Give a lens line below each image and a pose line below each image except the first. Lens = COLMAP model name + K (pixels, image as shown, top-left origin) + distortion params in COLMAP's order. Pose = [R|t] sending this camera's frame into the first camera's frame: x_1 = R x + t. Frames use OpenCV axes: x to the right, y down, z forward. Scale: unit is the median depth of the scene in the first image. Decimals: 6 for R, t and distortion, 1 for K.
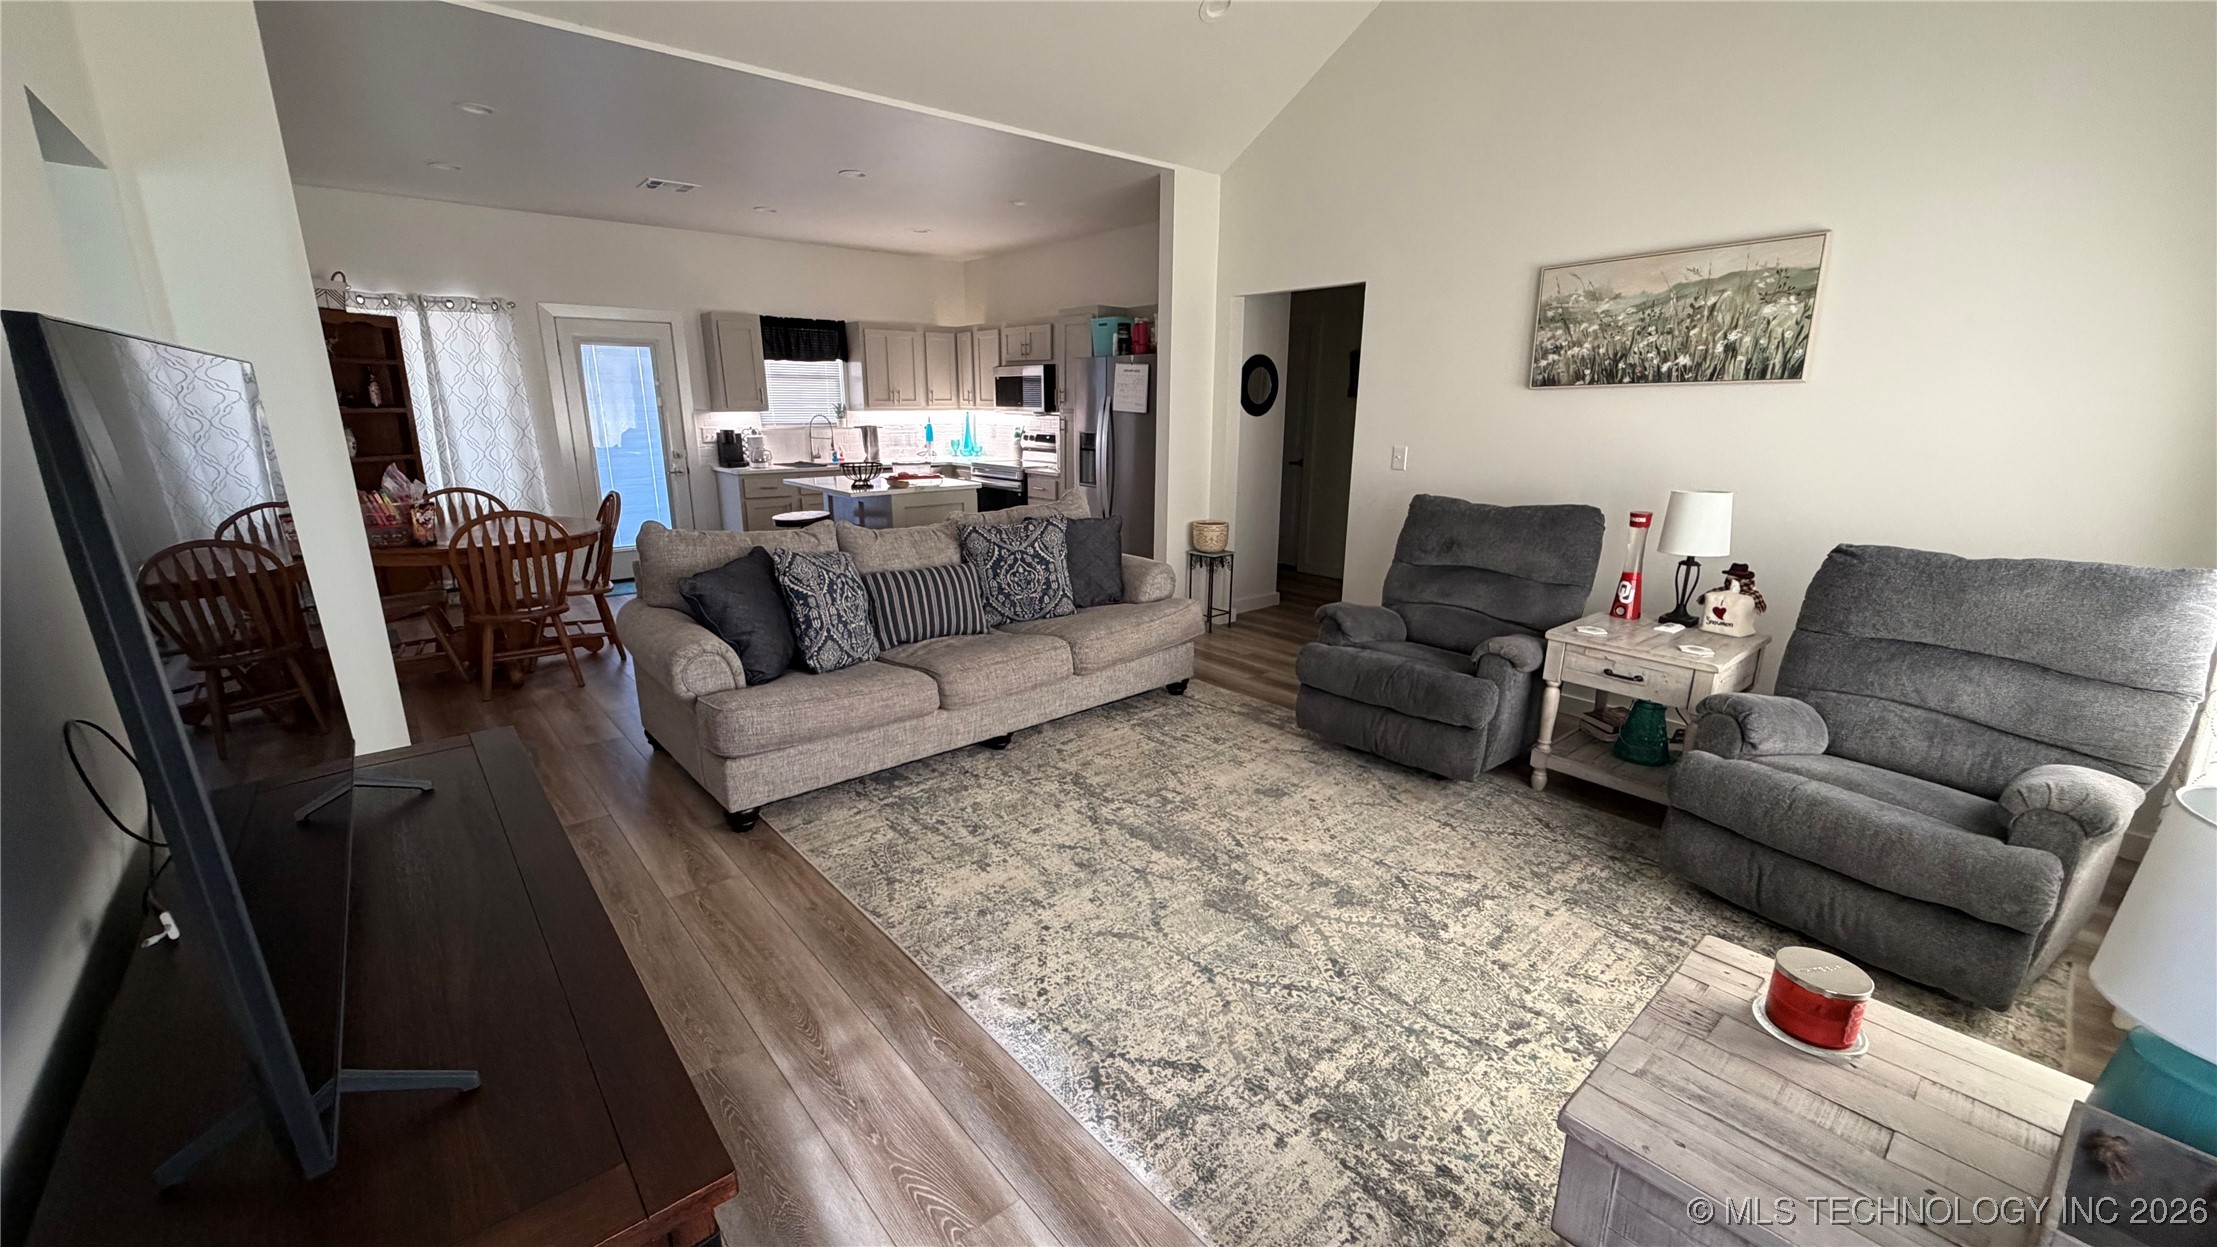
lens RADIAL K [[878.0, 0, 1108.5], [0, 878.0, 623.5], [0, 0, 1]] dist [-0.000457, -0.000025]
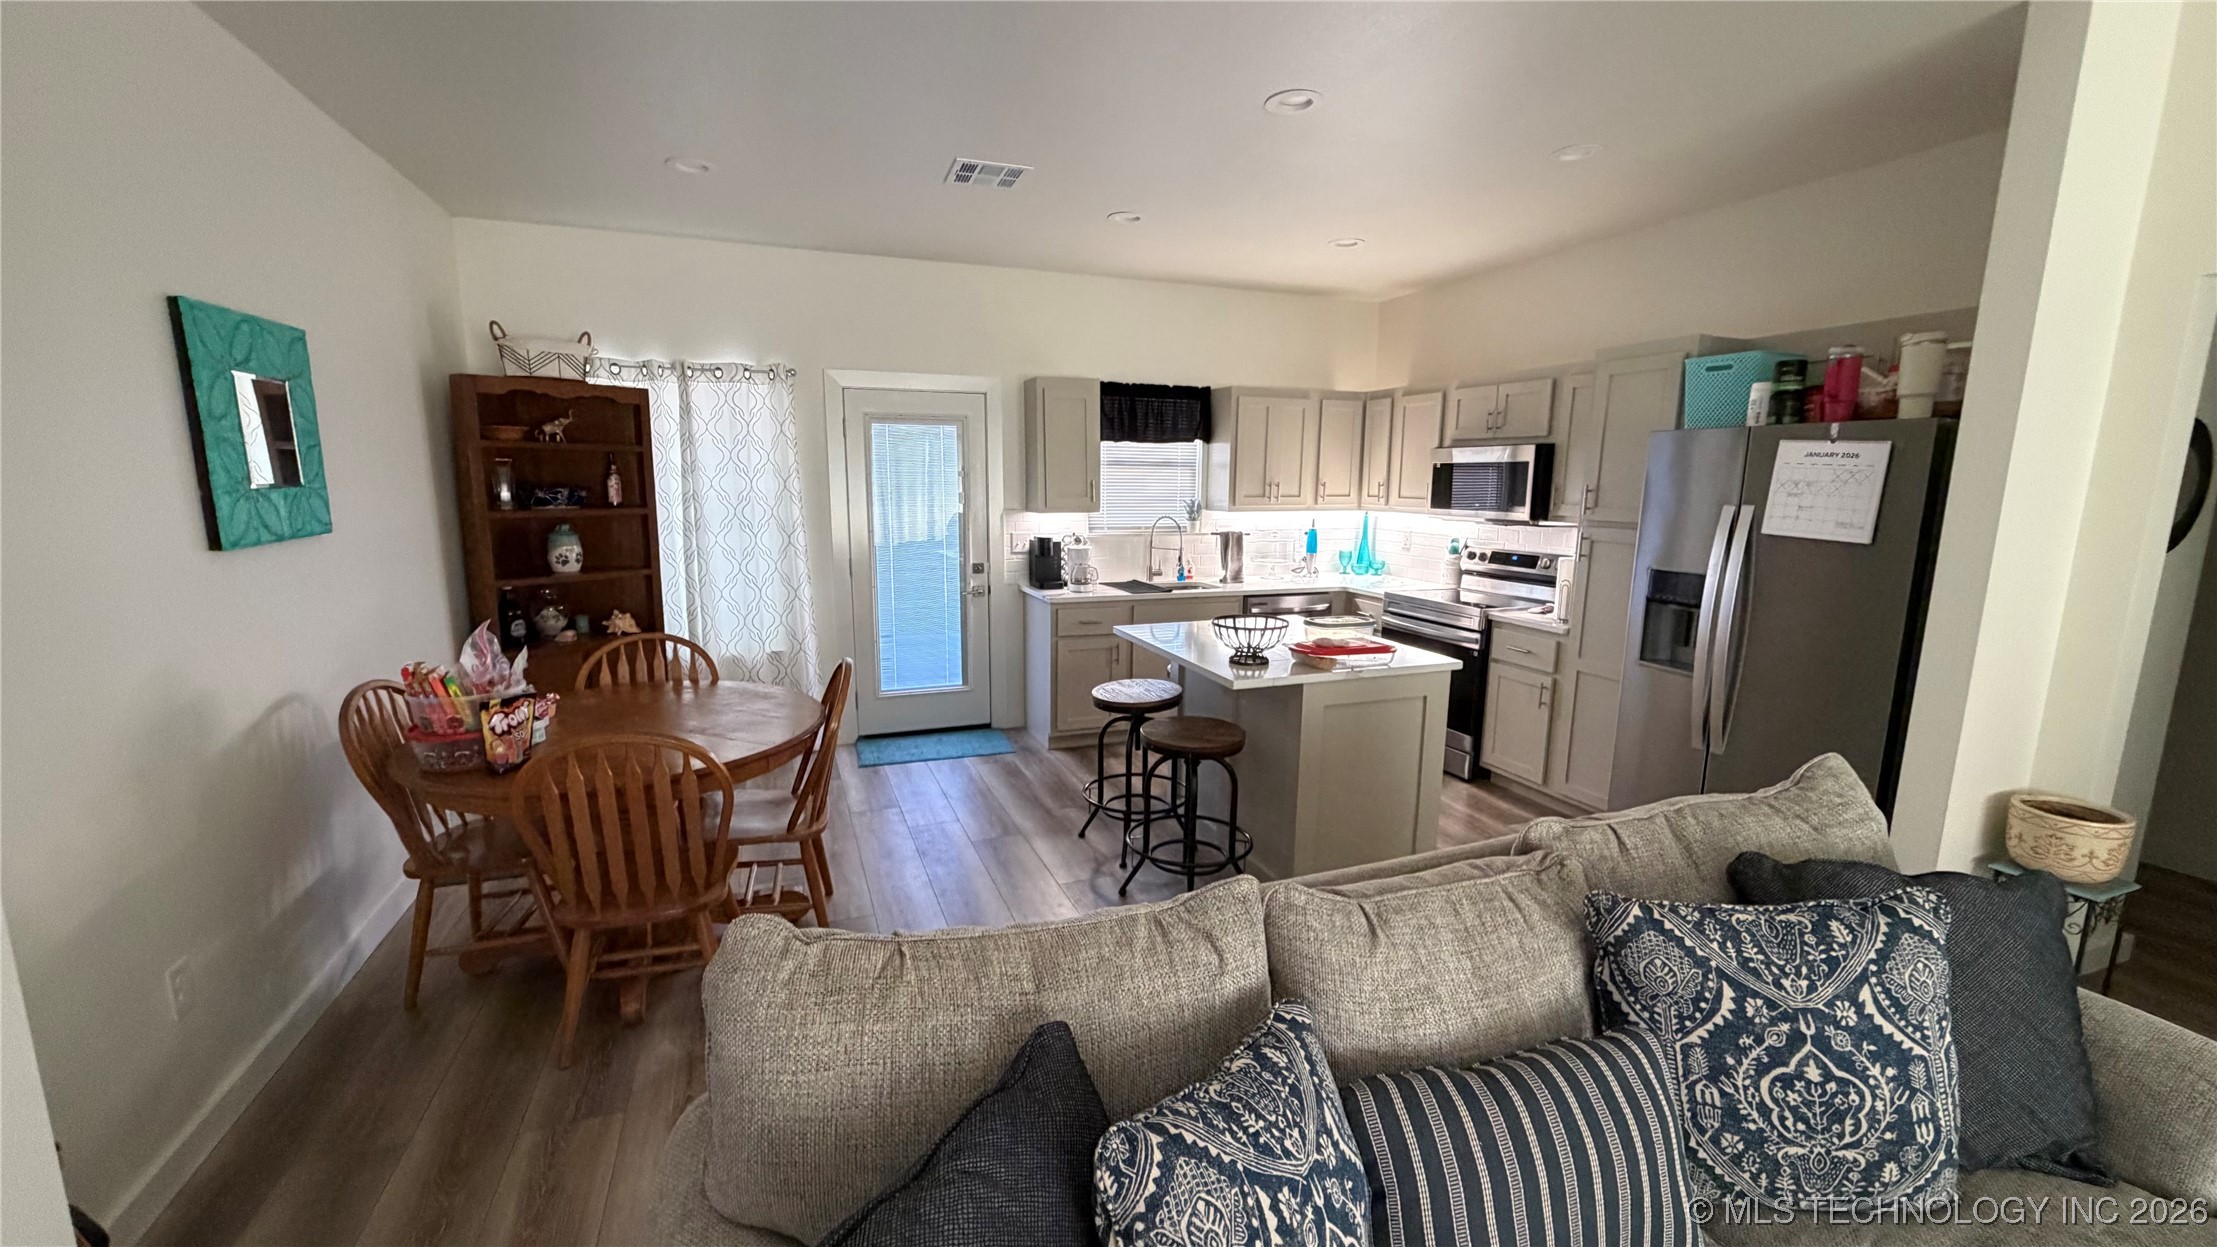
lens RADIAL K [[878.0, 0, 1108.5], [0, 878.0, 623.5], [0, 0, 1]] dist [-0.000457, -0.000025]
pose [[0.941403, 0.058978, -0.332086, -0.157805], [-0.087829, 0.993491, -0.072539, -0.114608], [0.325646, 0.097456, 0.940456, 0.388784]]
